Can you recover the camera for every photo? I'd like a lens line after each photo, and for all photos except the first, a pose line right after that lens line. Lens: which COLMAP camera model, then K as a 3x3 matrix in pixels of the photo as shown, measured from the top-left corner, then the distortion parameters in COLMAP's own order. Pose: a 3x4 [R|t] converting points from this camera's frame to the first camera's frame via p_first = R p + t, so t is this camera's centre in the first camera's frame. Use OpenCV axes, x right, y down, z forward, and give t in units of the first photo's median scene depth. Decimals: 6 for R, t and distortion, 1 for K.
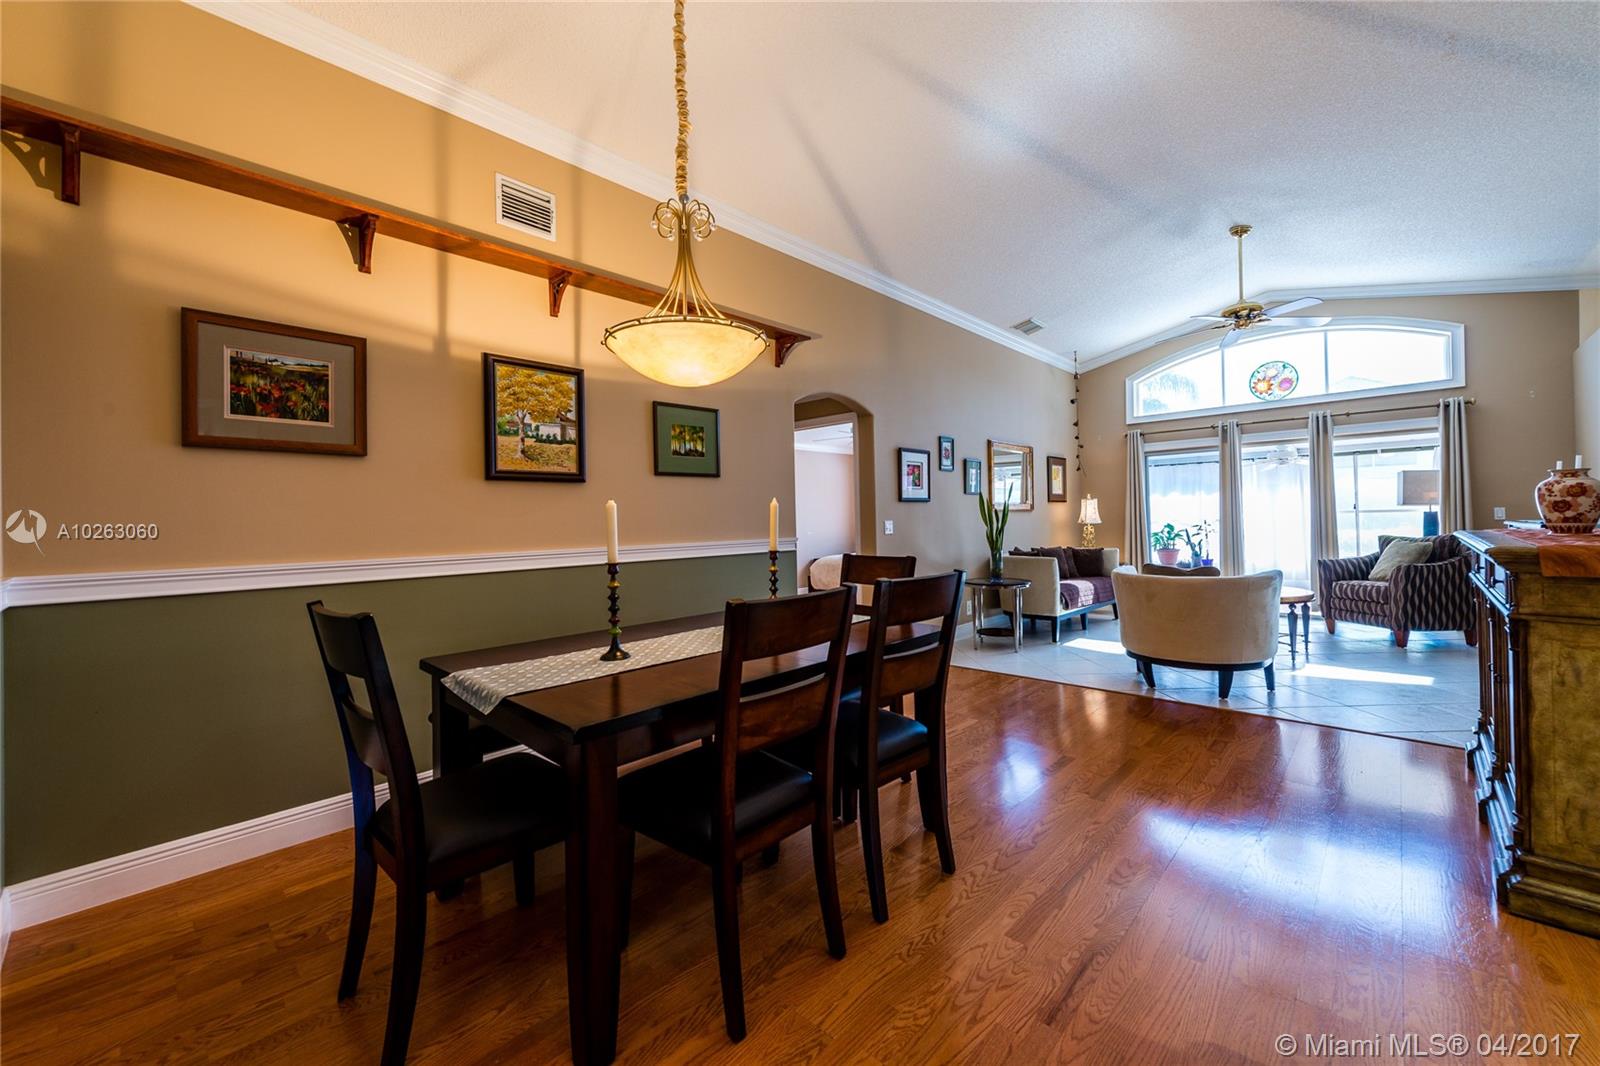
lens RADIAL K [[623.9, 0, 798.4], [0, 623.9, 527.9], [0, 0, 1]] dist [0.016299, -0.005004]
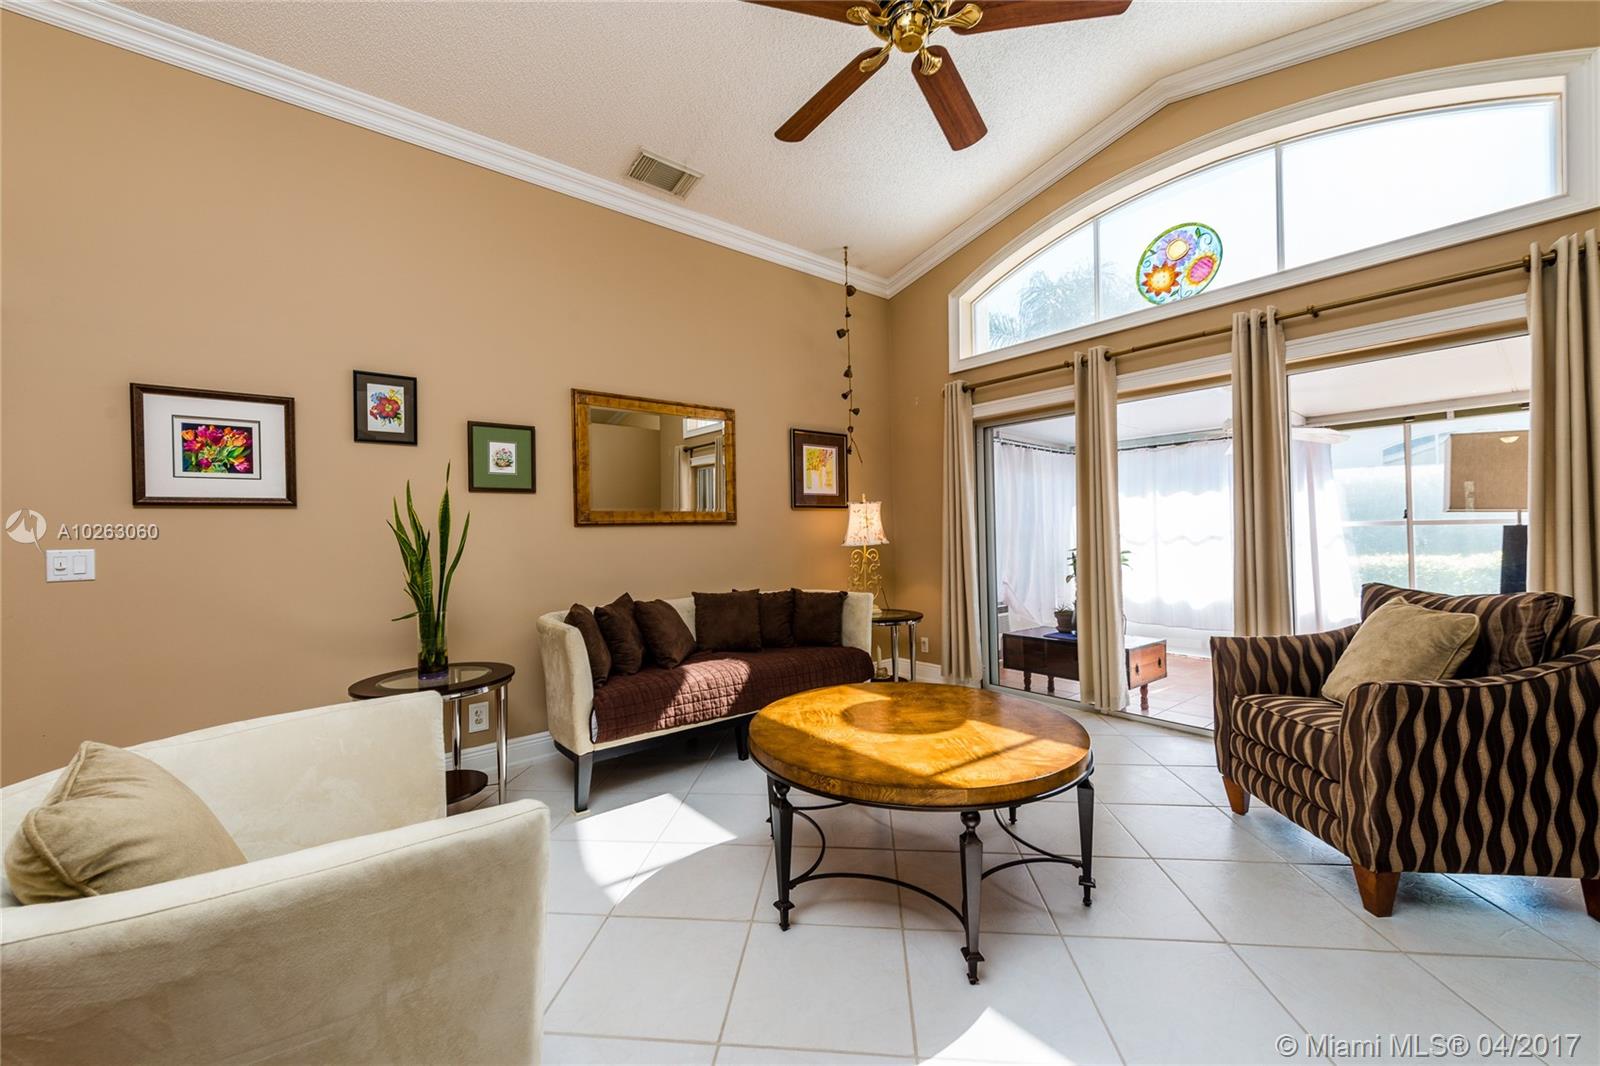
lens RADIAL K [[617.2, 0, 796.7], [0, 617.2, 538.1], [0, 0, 1]] dist [-0.000122, -0.000122]
pose [[0.990859, 0.001734, -0.134887, 0.567096], [-0.001627, 0.999998, 0.000905, -0.016033], [0.134889, -0.000677, 0.990861, 0.511523]]
